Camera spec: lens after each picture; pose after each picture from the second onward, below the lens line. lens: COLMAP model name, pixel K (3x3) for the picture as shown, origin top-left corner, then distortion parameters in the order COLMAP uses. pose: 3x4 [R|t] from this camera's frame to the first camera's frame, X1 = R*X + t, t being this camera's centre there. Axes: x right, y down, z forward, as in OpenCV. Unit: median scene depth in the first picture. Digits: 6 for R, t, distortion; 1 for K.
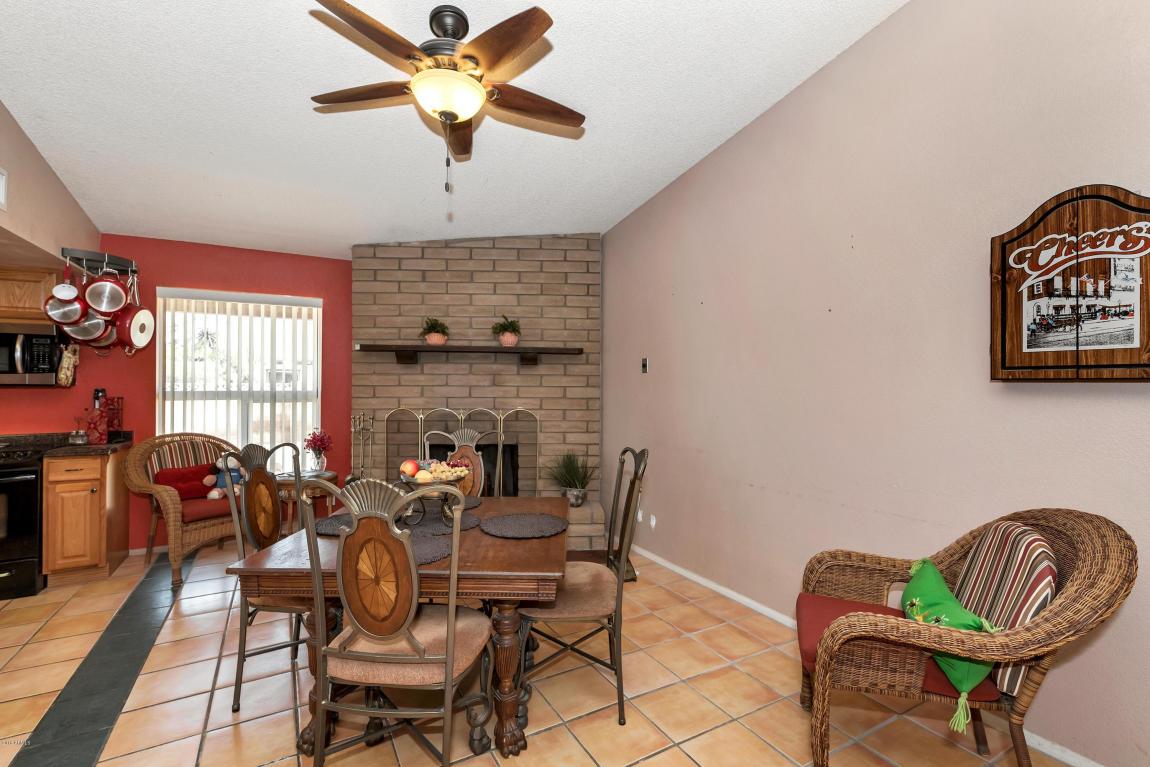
lens RADIAL K [[517.1, 0, 571.1], [0, 517.1, 381.5], [0, 0, 1]] dist [-0.000402, -0.000144]
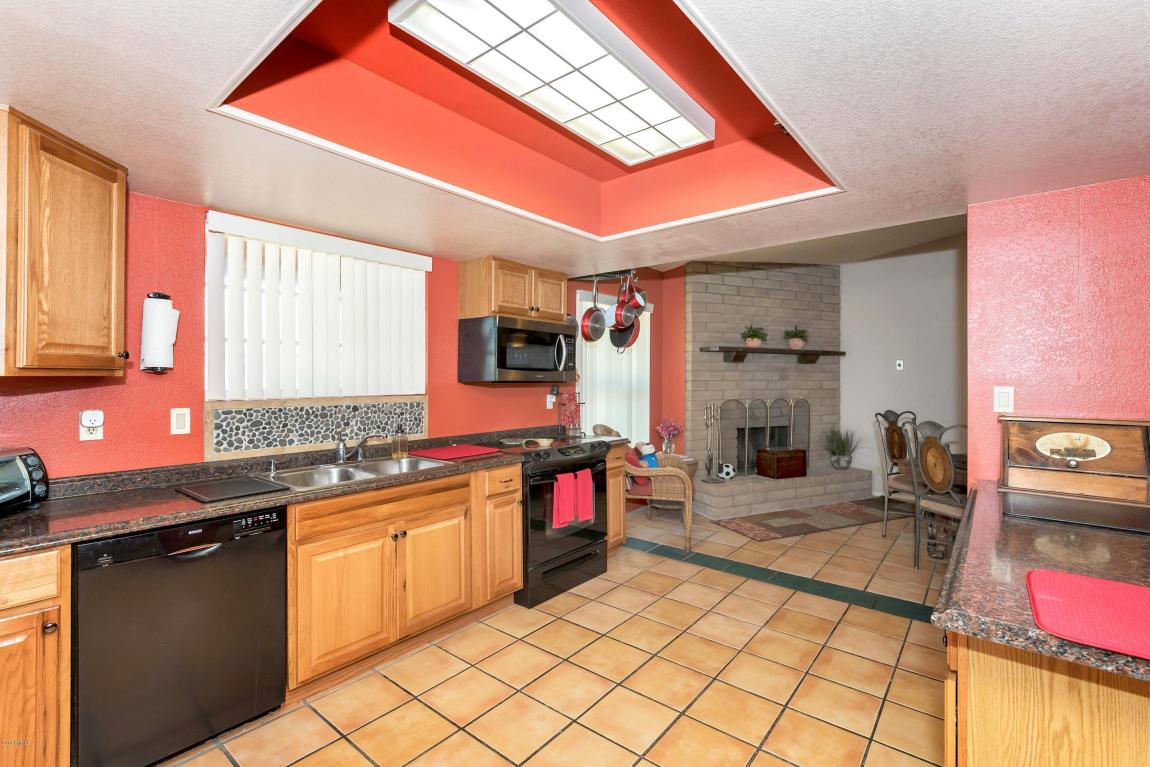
lens RADIAL K [[517.1, 0, 571.1], [0, 517.1, 381.5], [0, 0, 1]] dist [-0.000402, -0.000144]
pose [[0.930286, -0.008765, 0.366732, -1.139938], [0.006567, 0.999952, 0.007242, -0.000604], [-0.366777, -0.004329, 0.930299, 0.007149]]
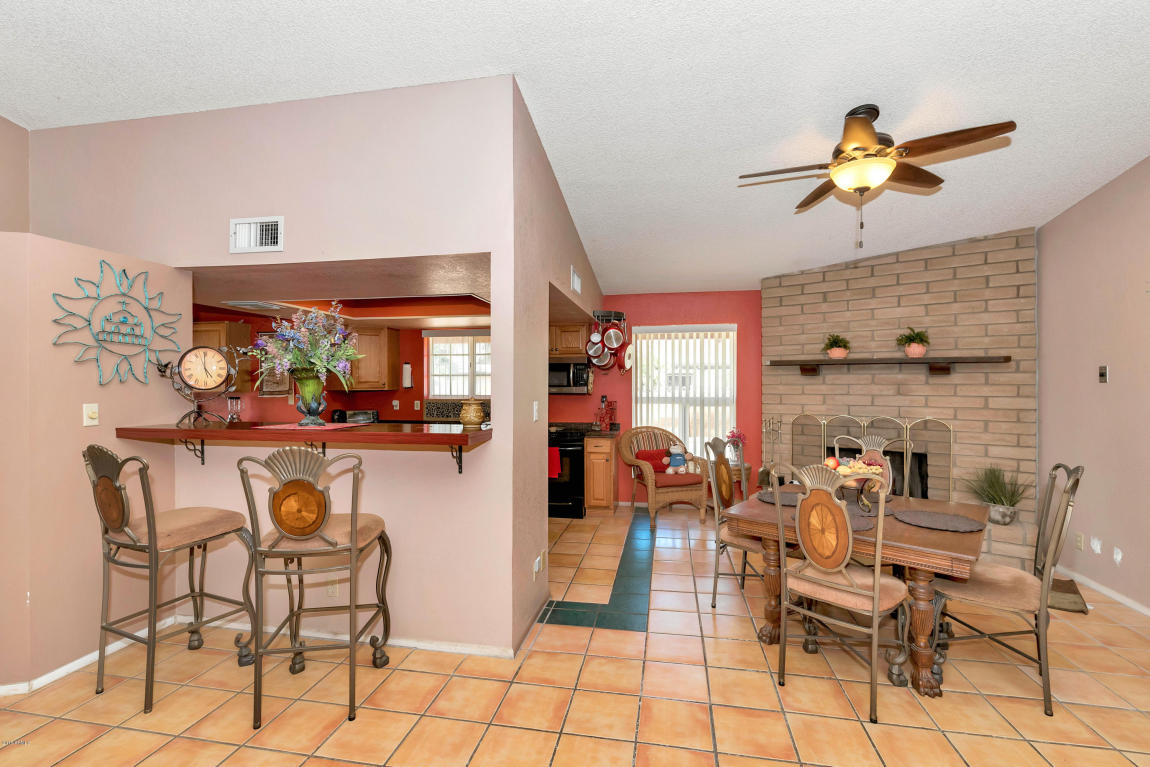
lens RADIAL K [[517.1, 0, 571.1], [0, 517.1, 381.5], [0, 0, 1]] dist [-0.000402, -0.000144]
pose [[0.765520, -0.006809, -0.643376, 0.015788], [0.006707, 0.999974, -0.002603, -0.021731], [0.643377, -0.002323, 0.765546, -0.227761]]
